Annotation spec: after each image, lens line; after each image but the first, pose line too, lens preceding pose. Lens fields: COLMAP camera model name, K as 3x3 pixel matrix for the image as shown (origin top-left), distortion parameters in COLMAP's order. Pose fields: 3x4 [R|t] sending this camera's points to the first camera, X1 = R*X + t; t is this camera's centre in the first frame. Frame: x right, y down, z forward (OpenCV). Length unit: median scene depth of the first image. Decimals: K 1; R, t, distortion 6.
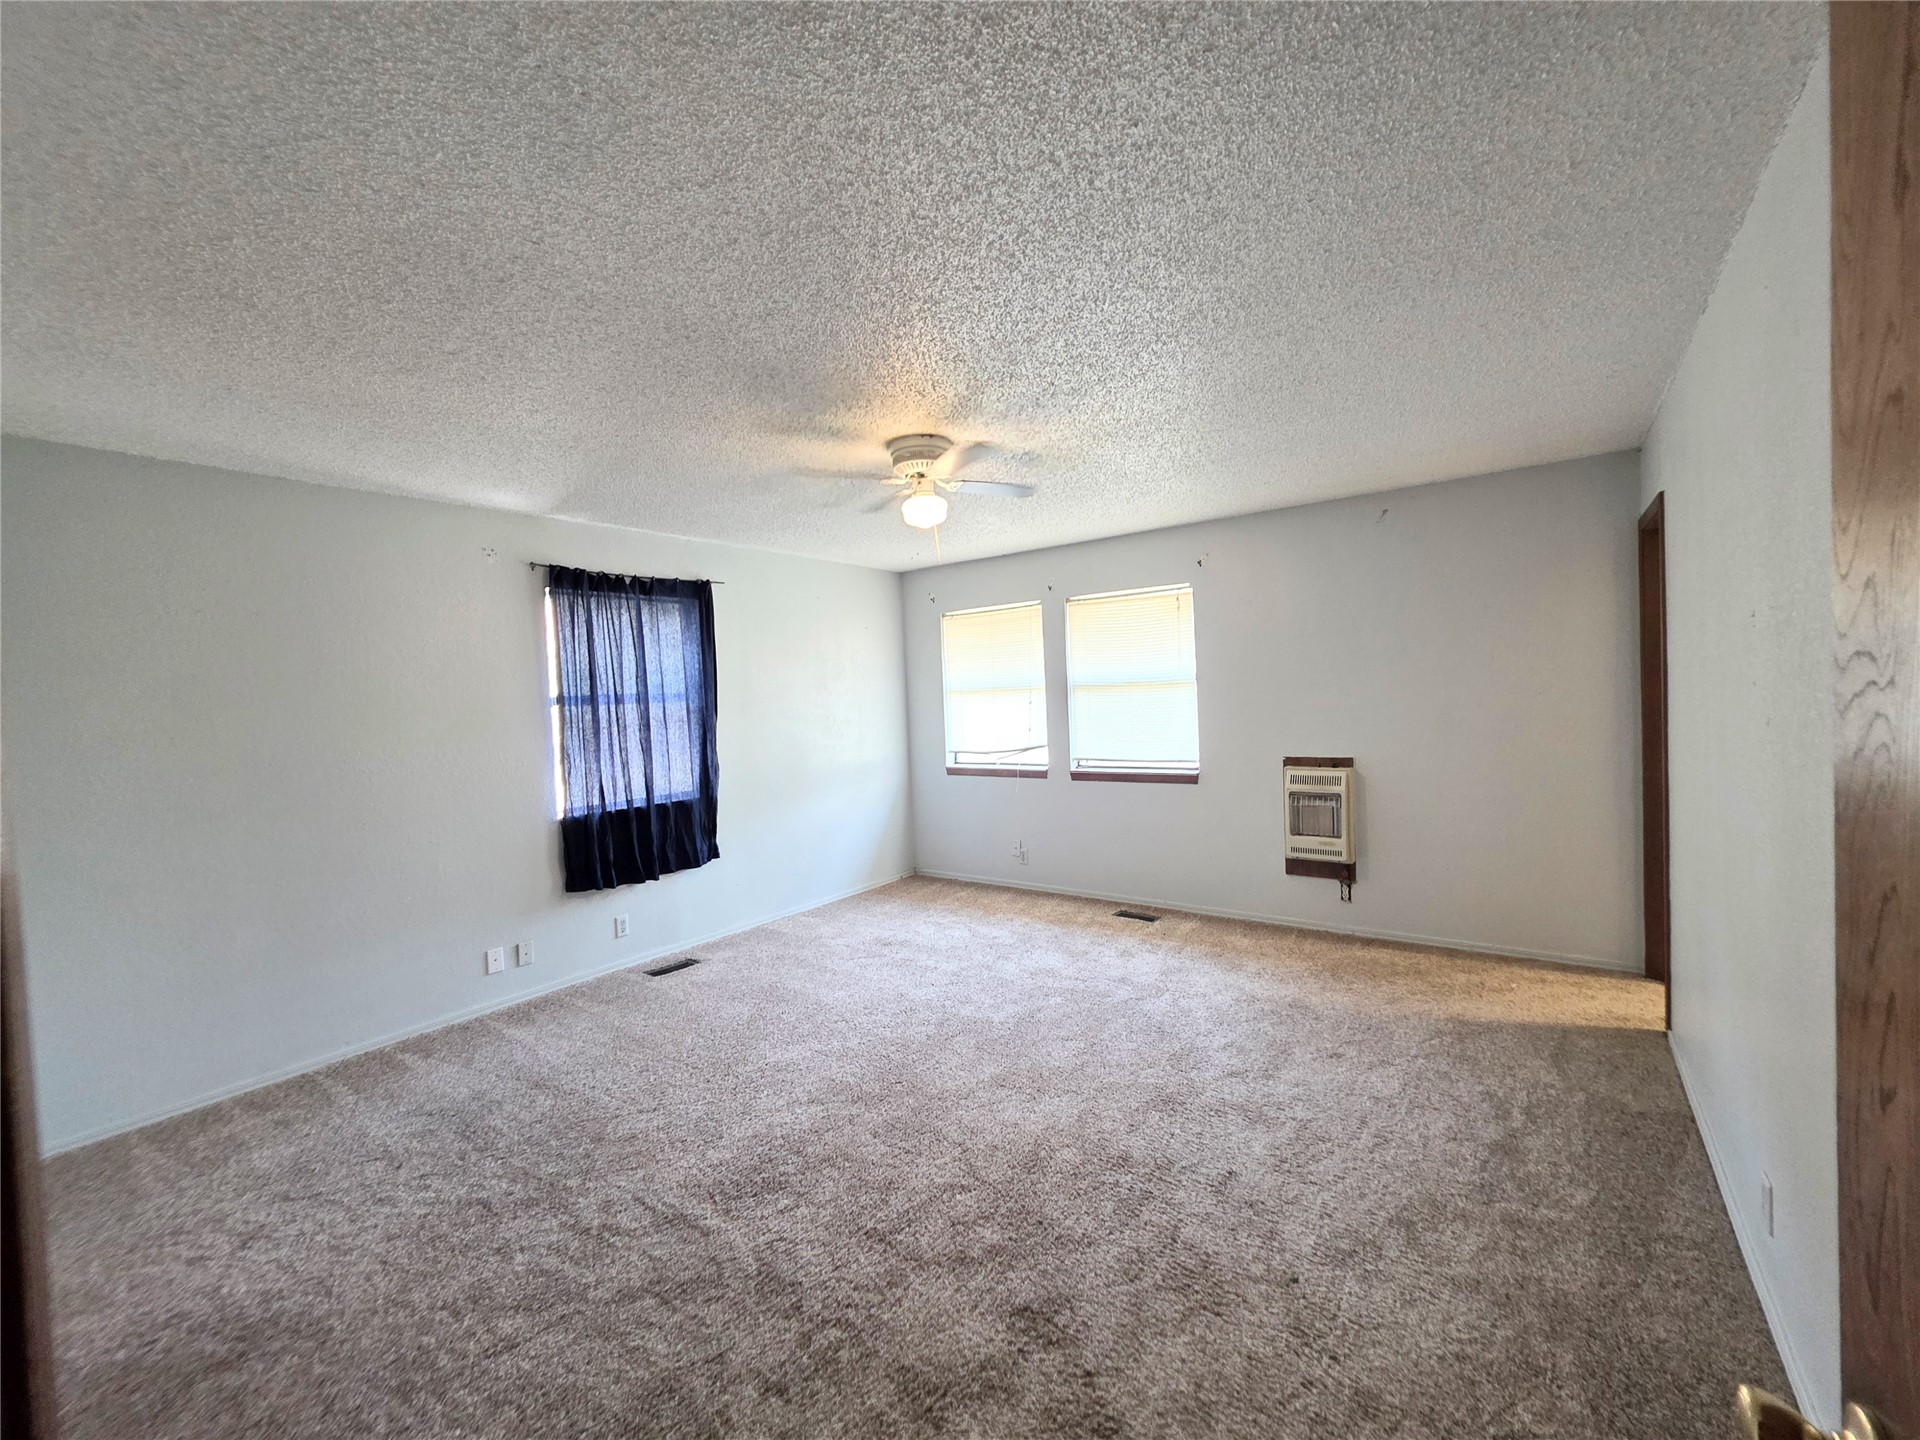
lens RADIAL K [[768.8, 0, 966.2], [0, 768.8, 712.3], [0, 0, 1]] dist [0.000854, 0.000249]
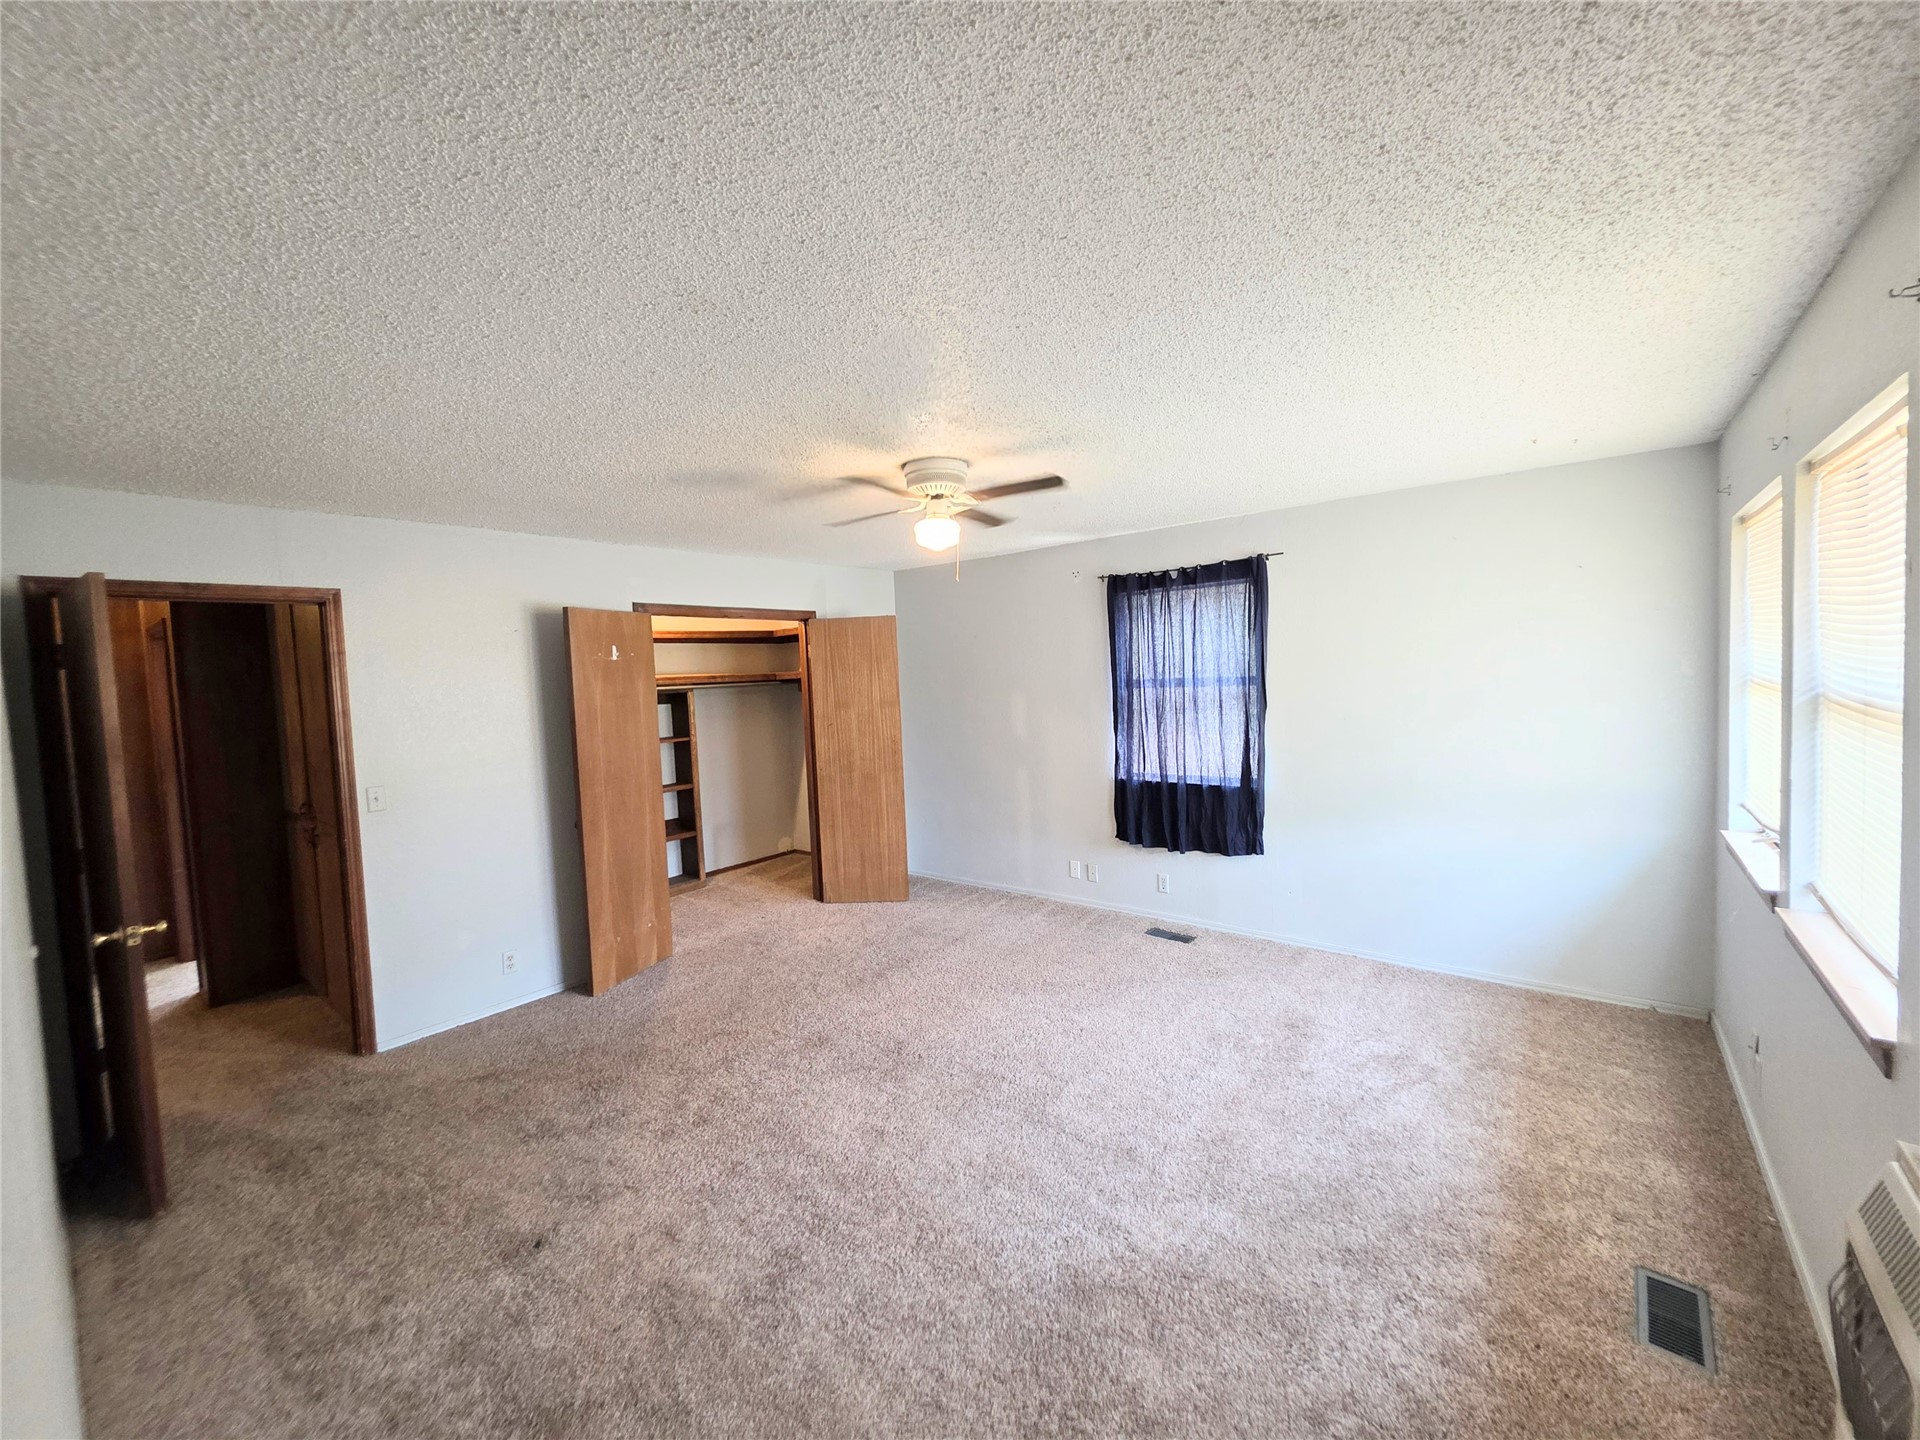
lens RADIAL K [[768.8, 0, 966.2], [0, 768.8, 712.3], [0, 0, 1]] dist [0.000854, 0.000249]
pose [[-0.042780, 0.098889, -0.994178, 0.665465], [0.023917, 0.994906, 0.097932, -0.091368], [0.998798, -0.019589, -0.044928, 0.758266]]
